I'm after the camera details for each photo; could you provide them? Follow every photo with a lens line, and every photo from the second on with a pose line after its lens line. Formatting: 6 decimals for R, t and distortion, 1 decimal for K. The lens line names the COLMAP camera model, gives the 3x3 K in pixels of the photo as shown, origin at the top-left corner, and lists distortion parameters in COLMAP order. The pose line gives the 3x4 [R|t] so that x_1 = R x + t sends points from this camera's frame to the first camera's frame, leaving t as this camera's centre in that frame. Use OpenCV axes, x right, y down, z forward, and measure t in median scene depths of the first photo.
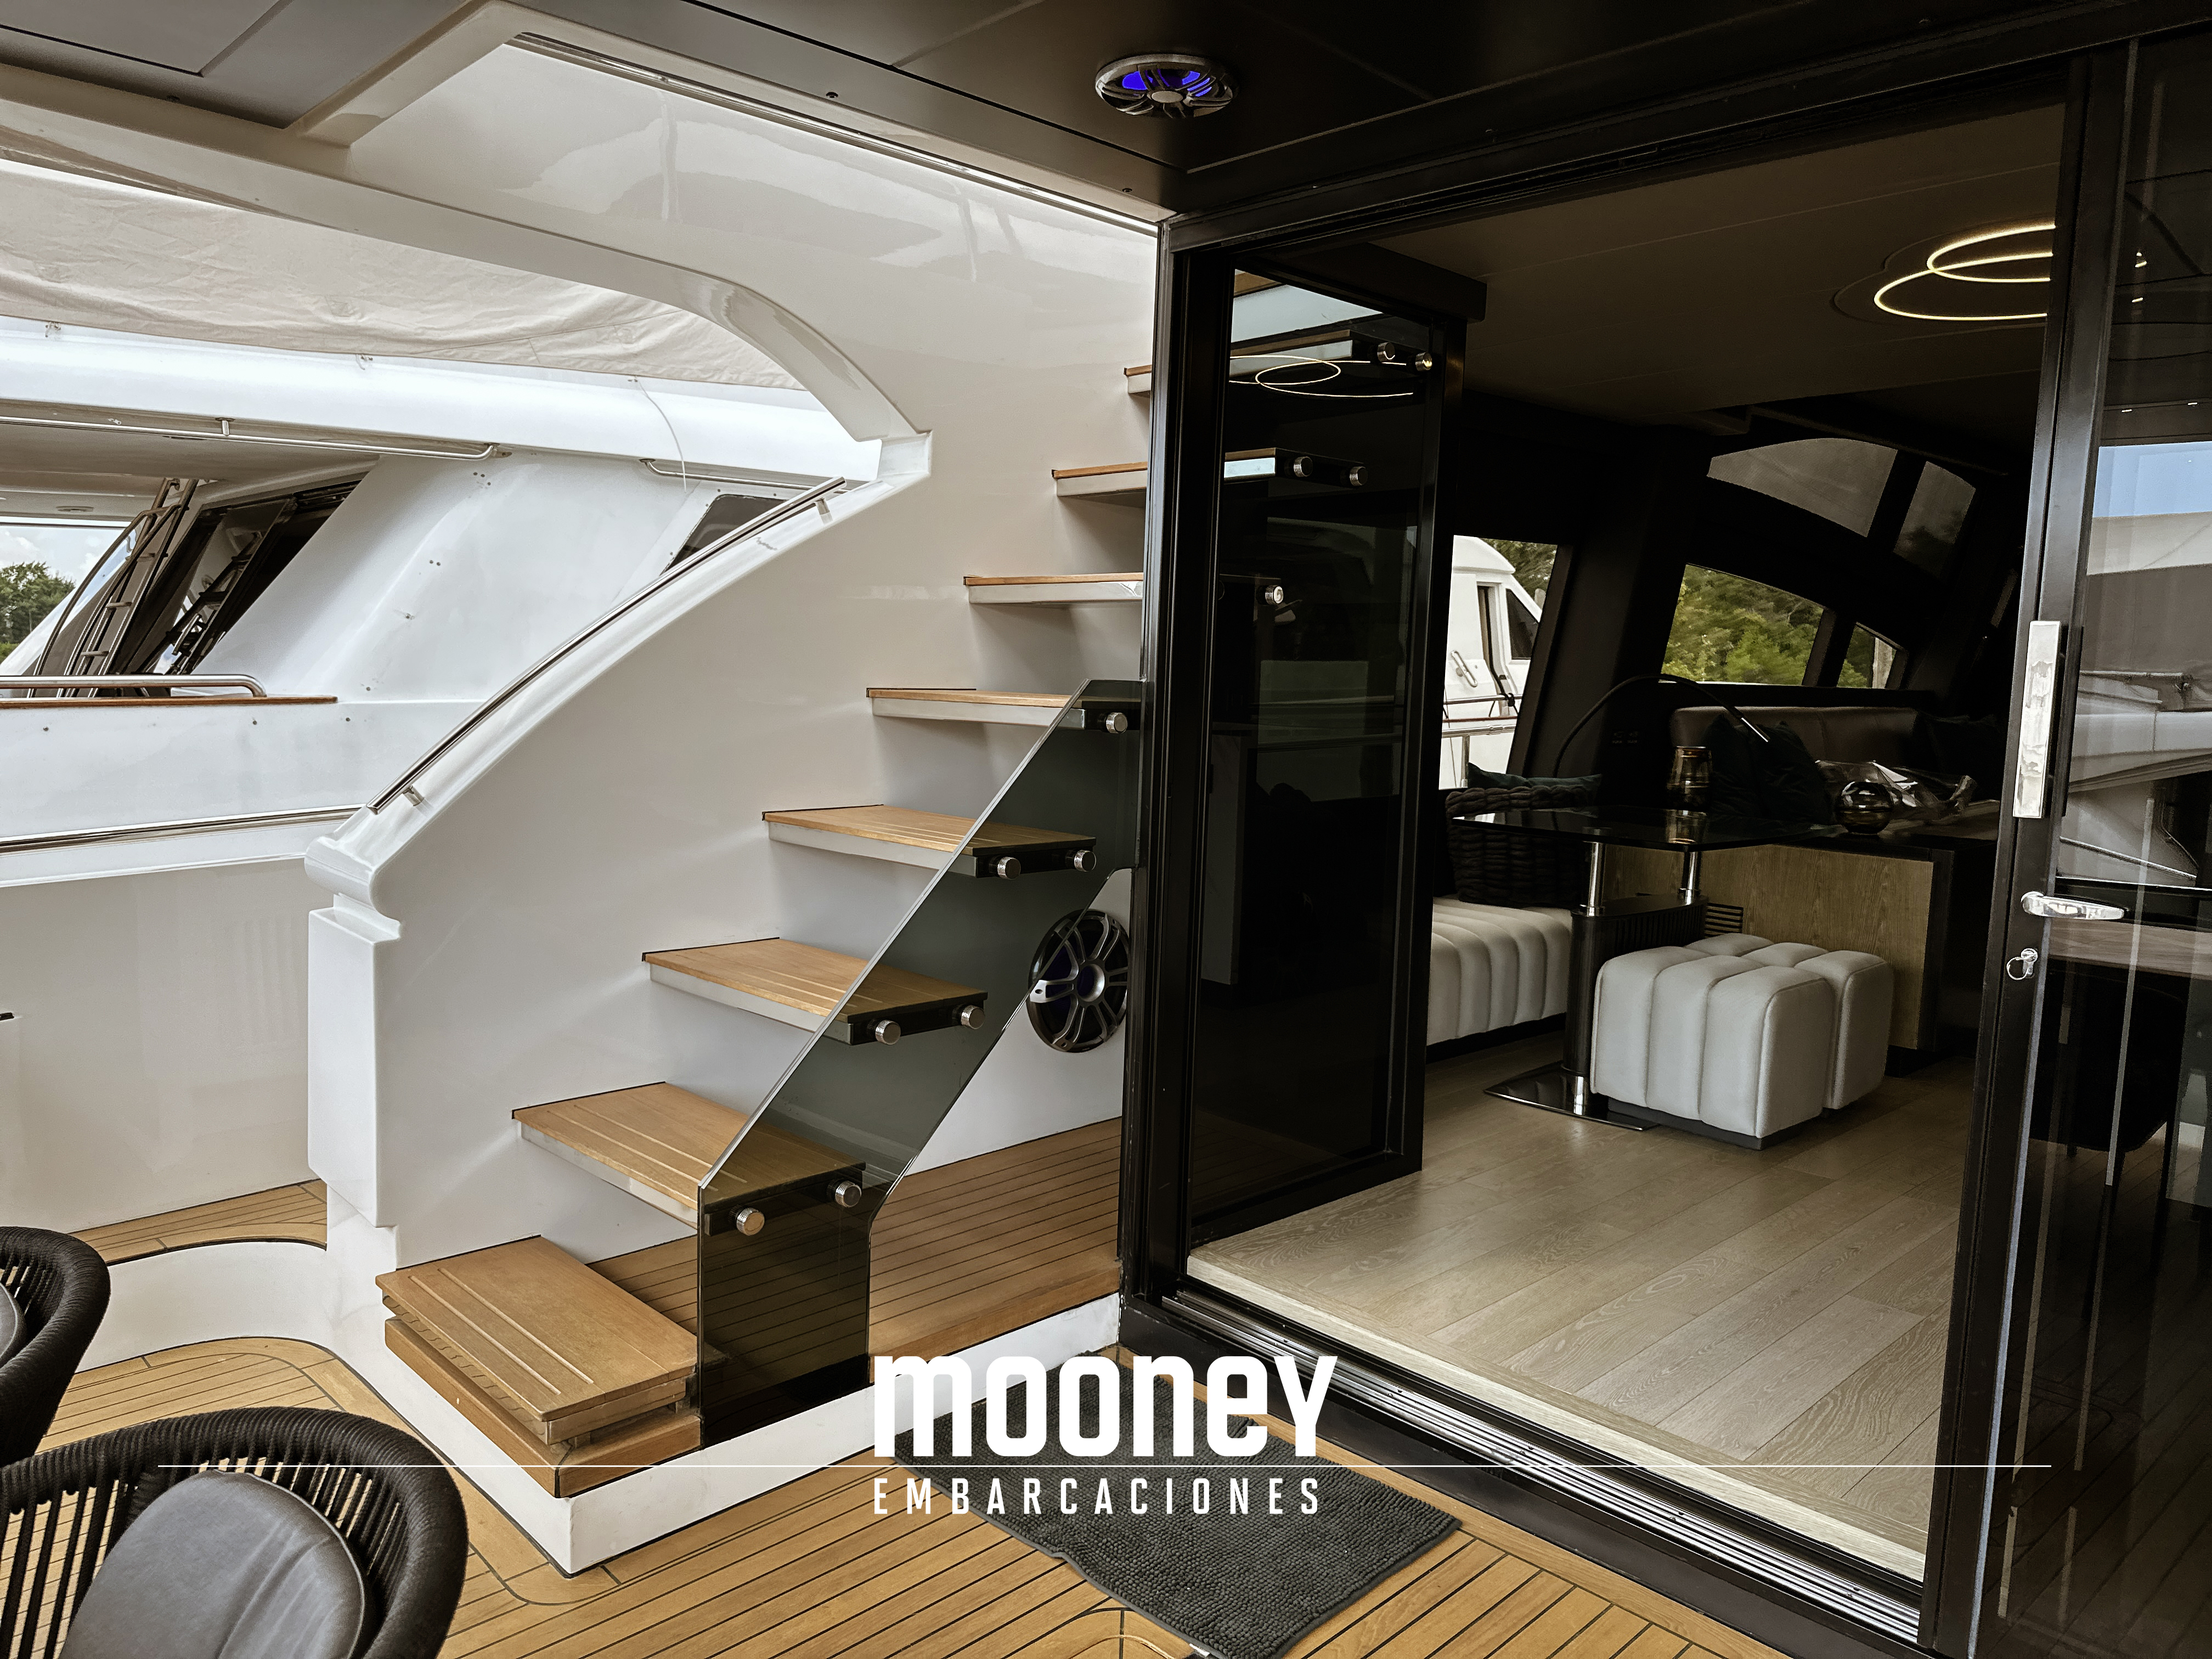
lens RADIAL K [[1528.1, 0, 1104.7], [0, 1528.1, 811.7], [0, 0, 1]] dist [0.023138, -0.020717]
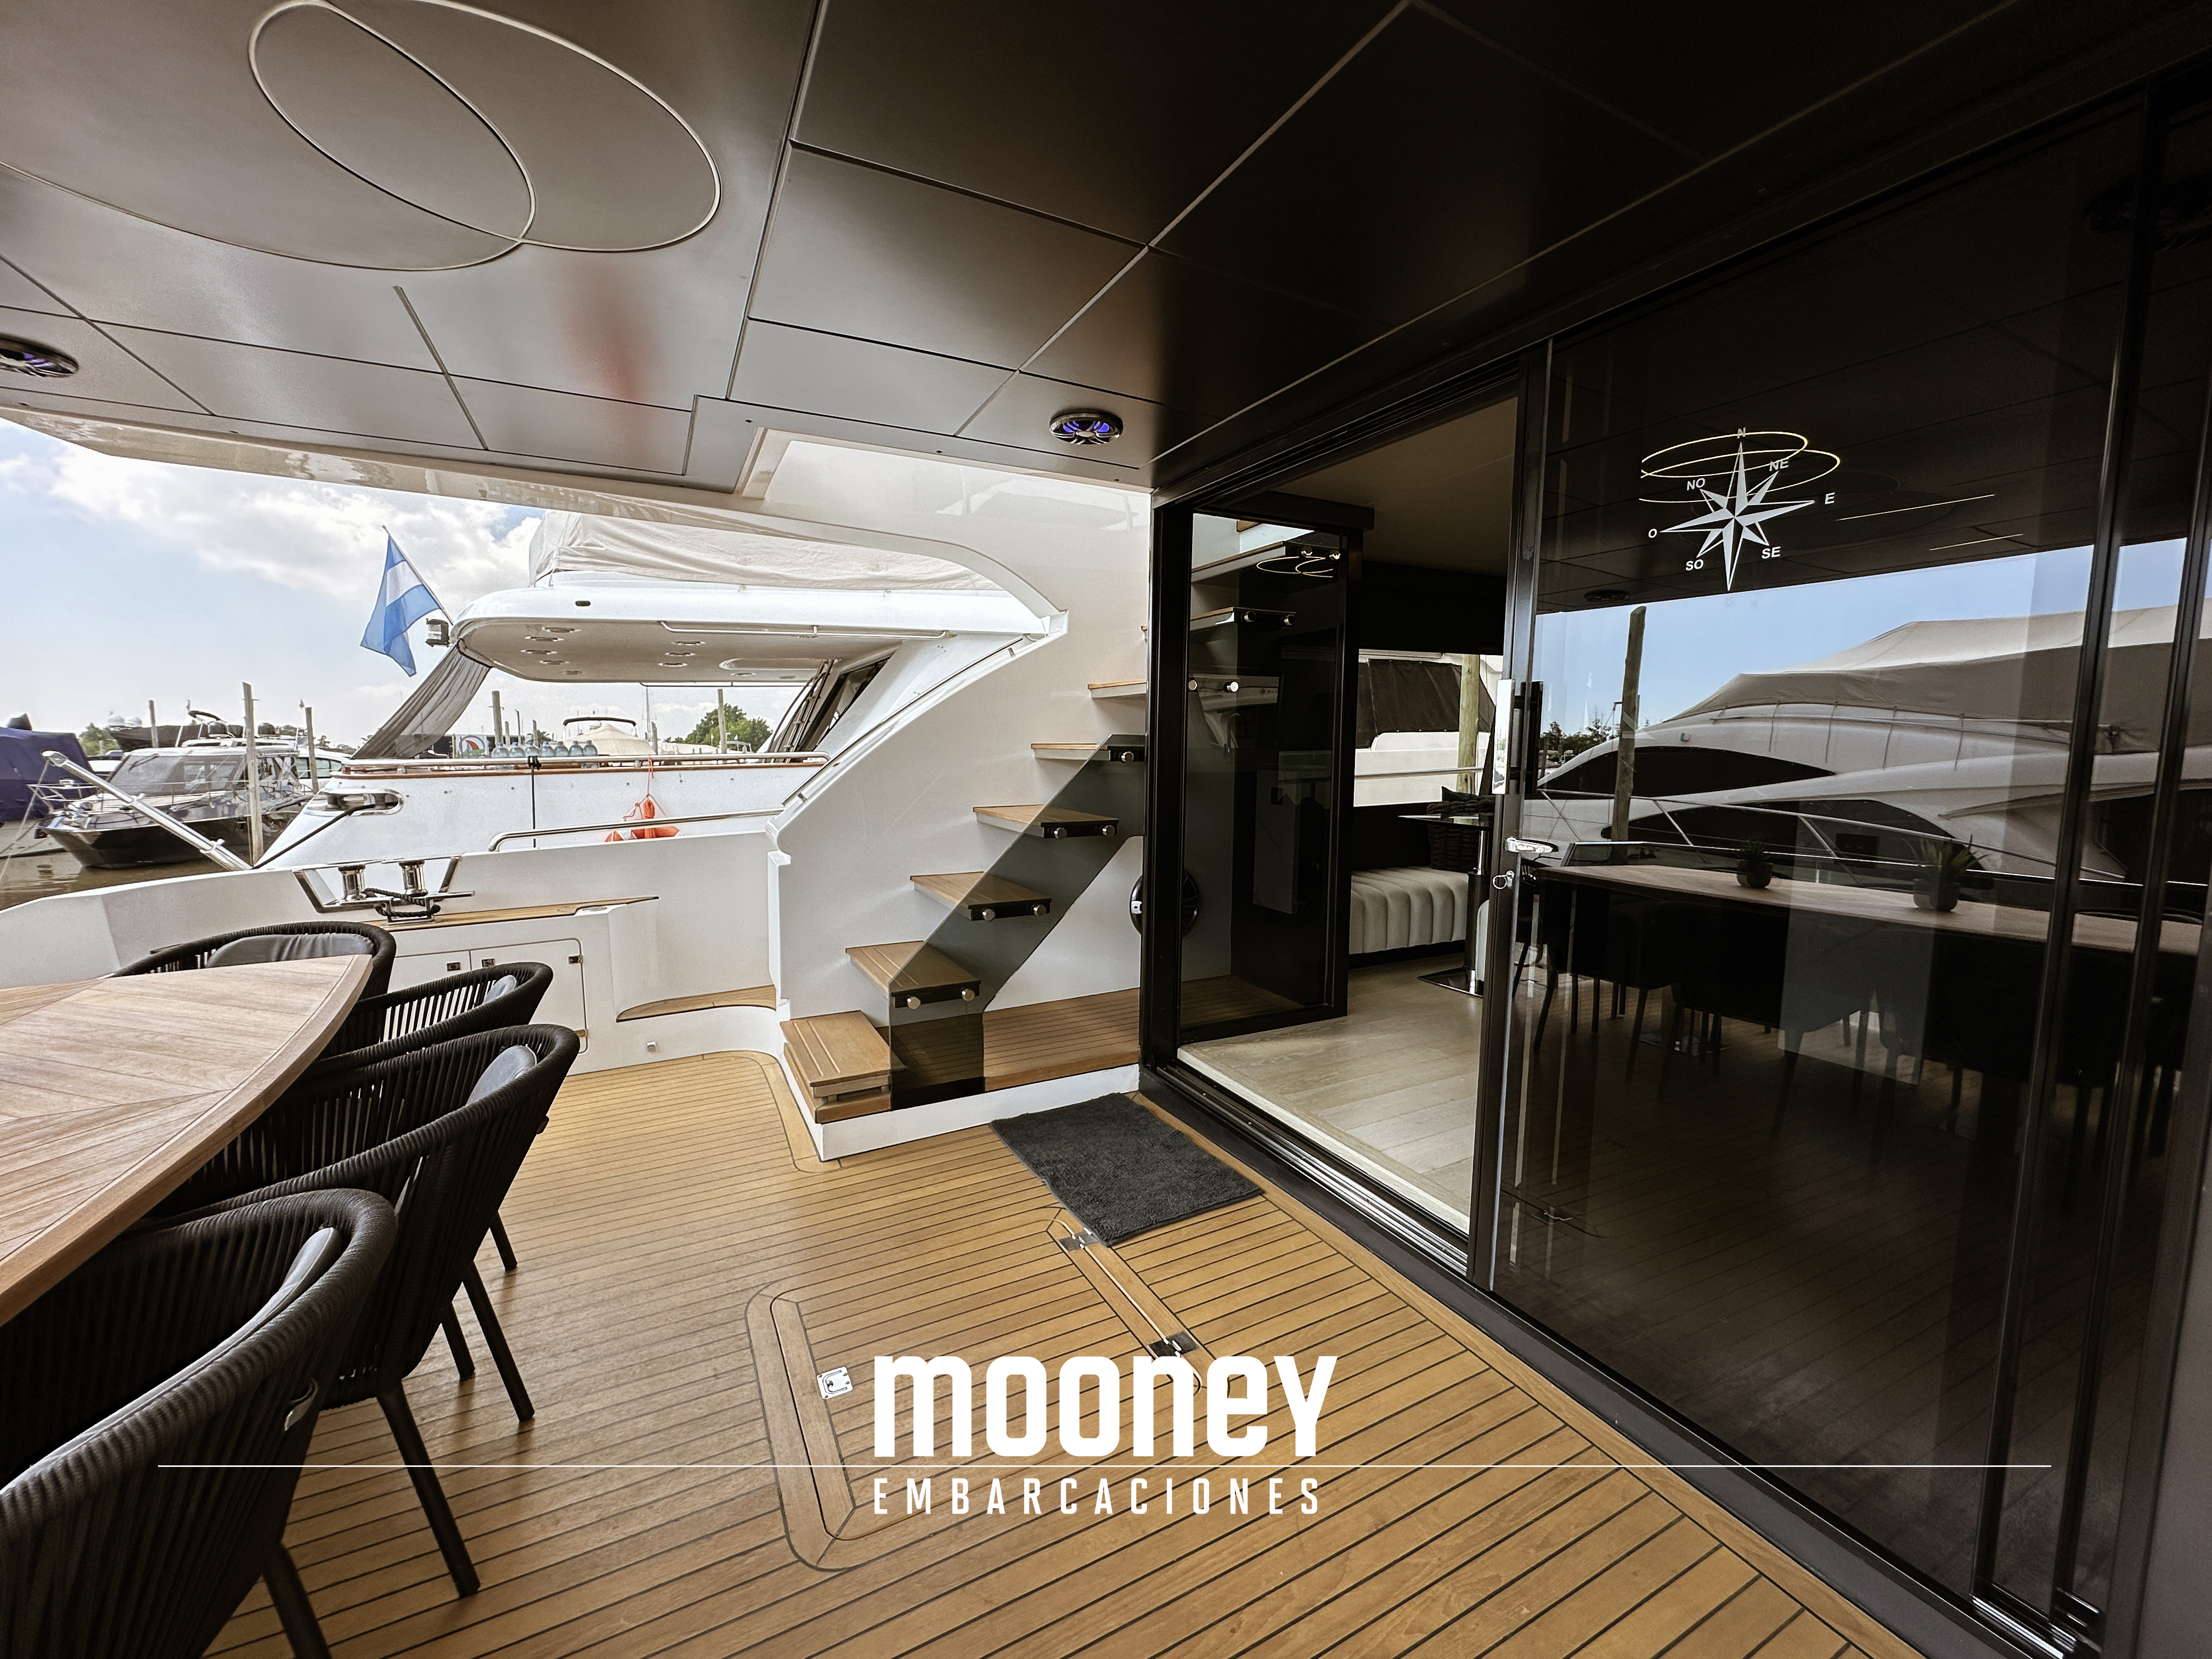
lens RADIAL K [[885.9, 0, 1107.8], [0, 885.9, 818.6], [0, 0, 1]] dist [-0.004822, 0.000748]
pose [[0.958514, 0.001871, -0.285038, 0.296845], [-0.004940, 0.999937, -0.010049, 0.027958], [0.285001, 0.011040, 0.958464, -0.050013]]
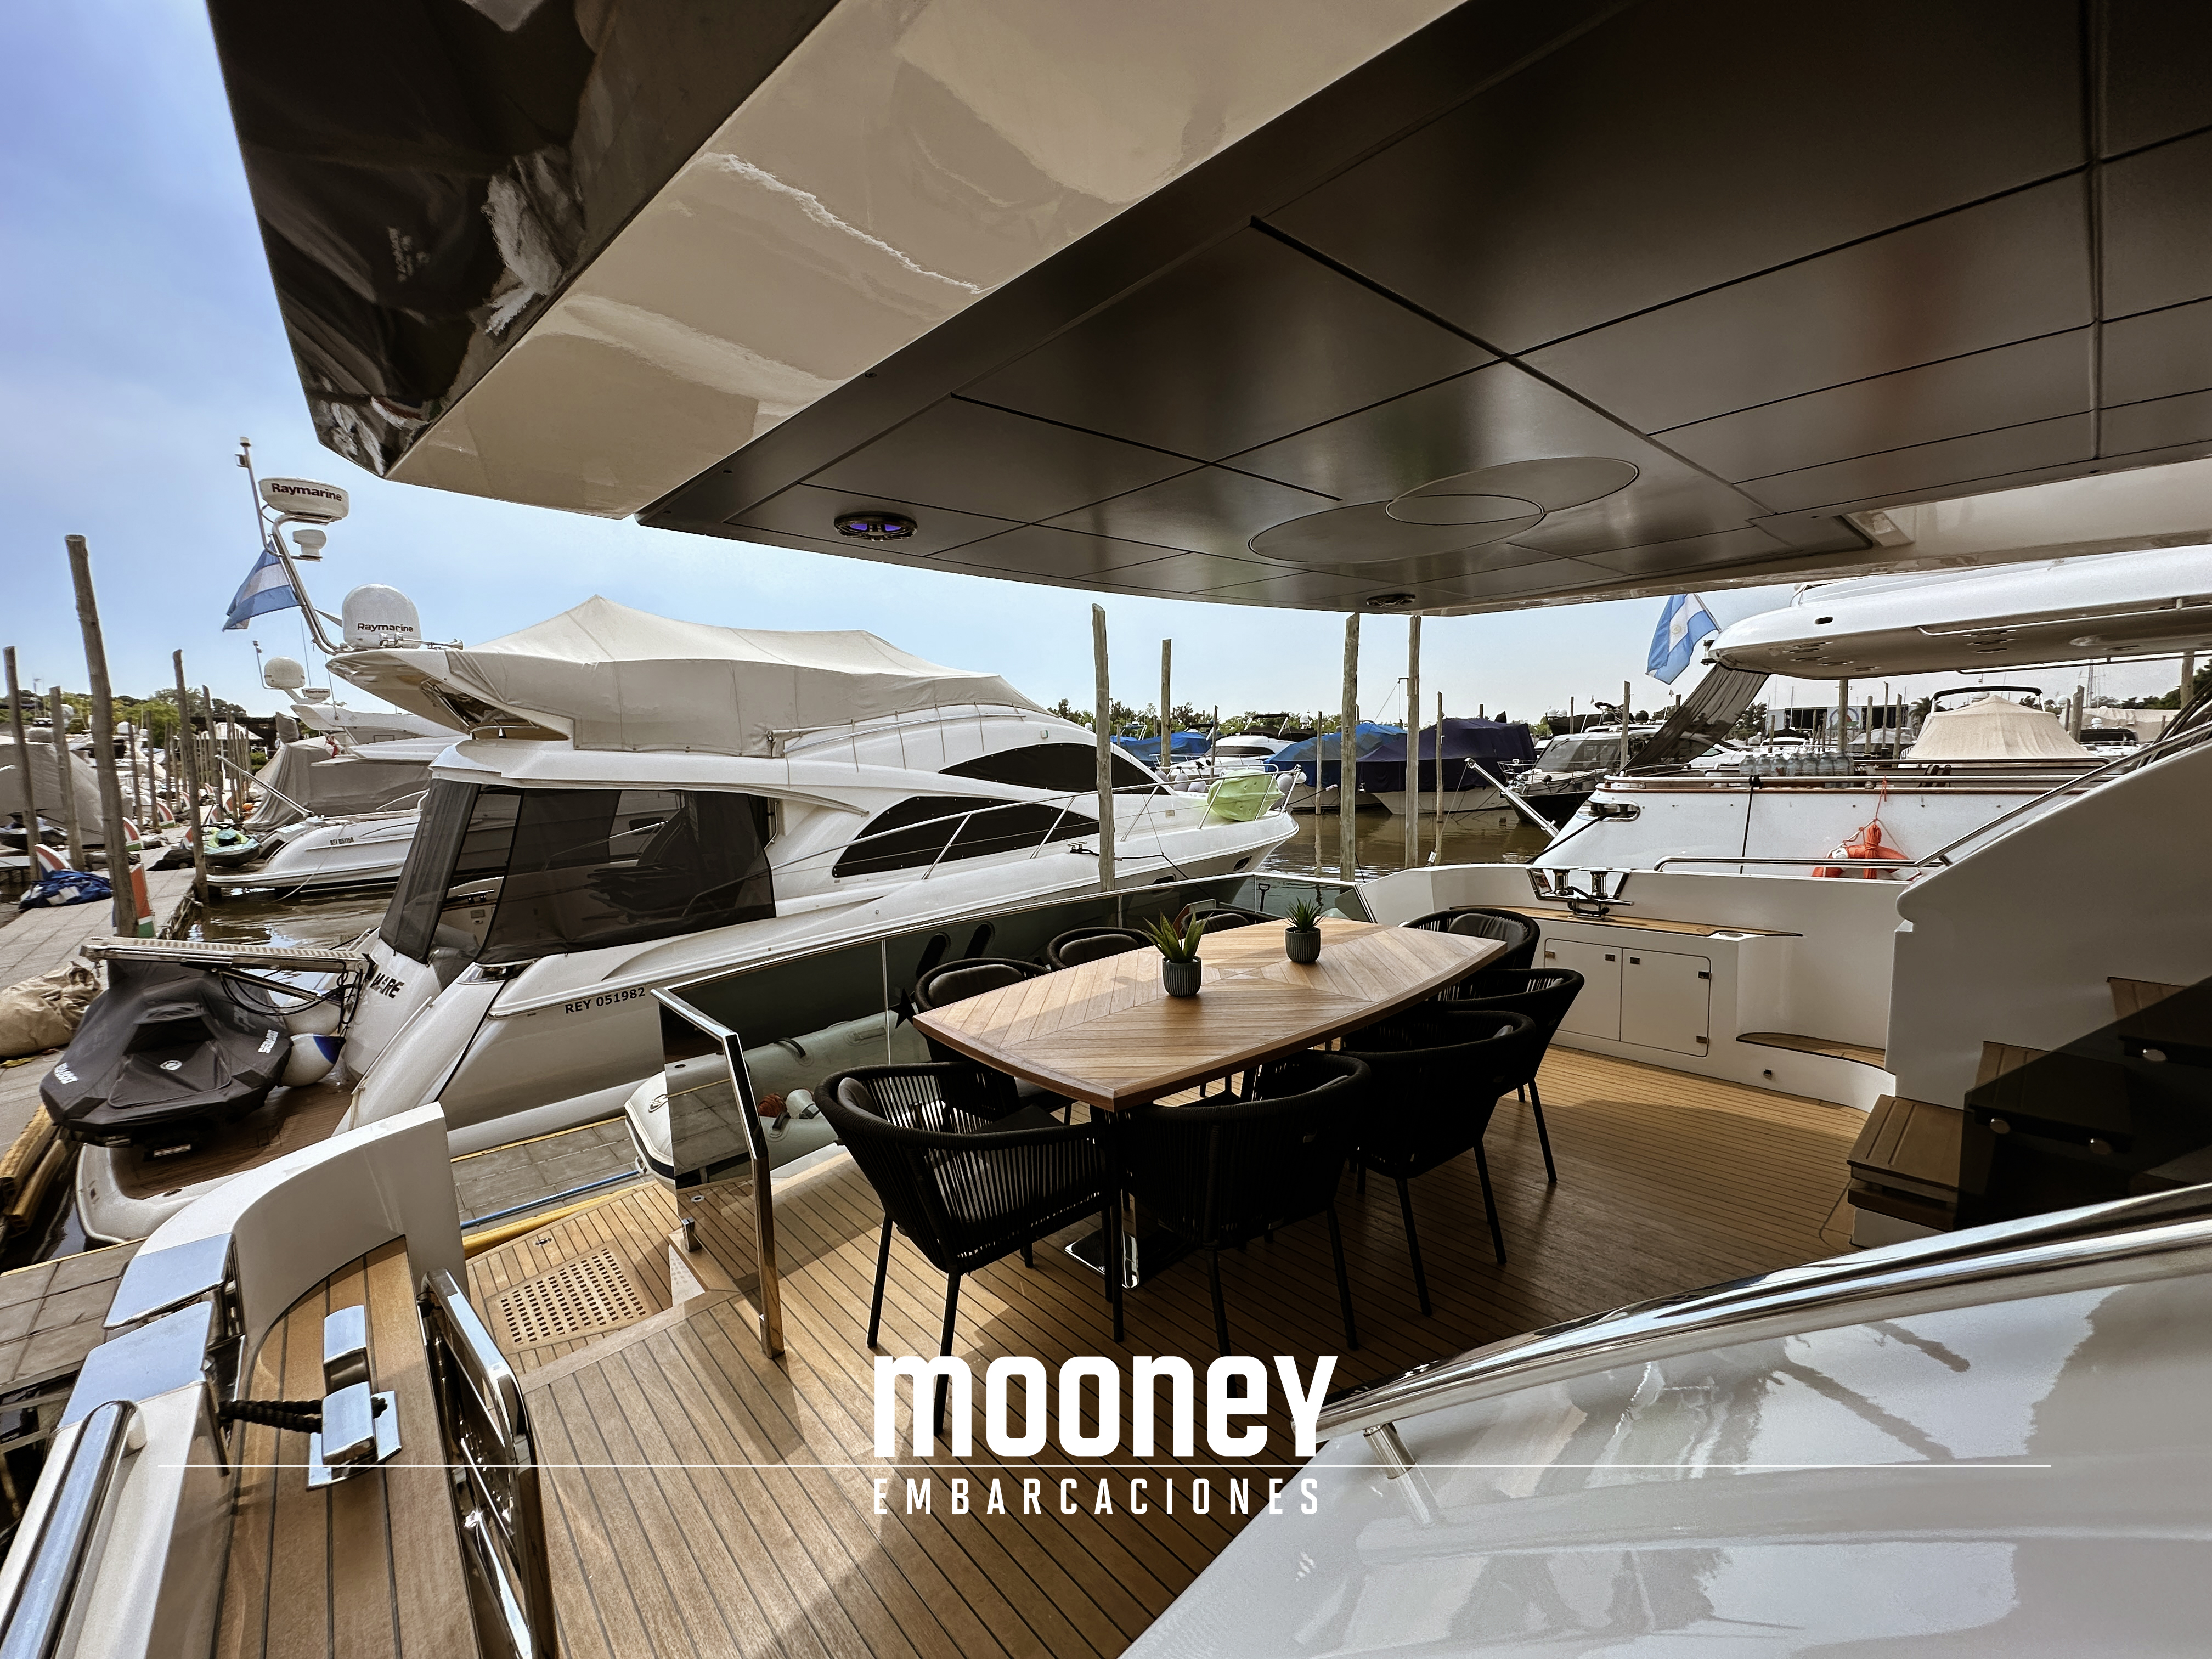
lens RADIAL K [[885.9, 0, 1099.6], [0, 885.9, 824.7], [0, 0, 1]] dist [-0.004822, 0.000748]
pose [[-0.034047, 0.070905, -0.996902, 0.654870], [-0.058368, 0.995637, 0.072808, -0.070764], [0.997714, 0.060666, -0.029760, -0.009335]]
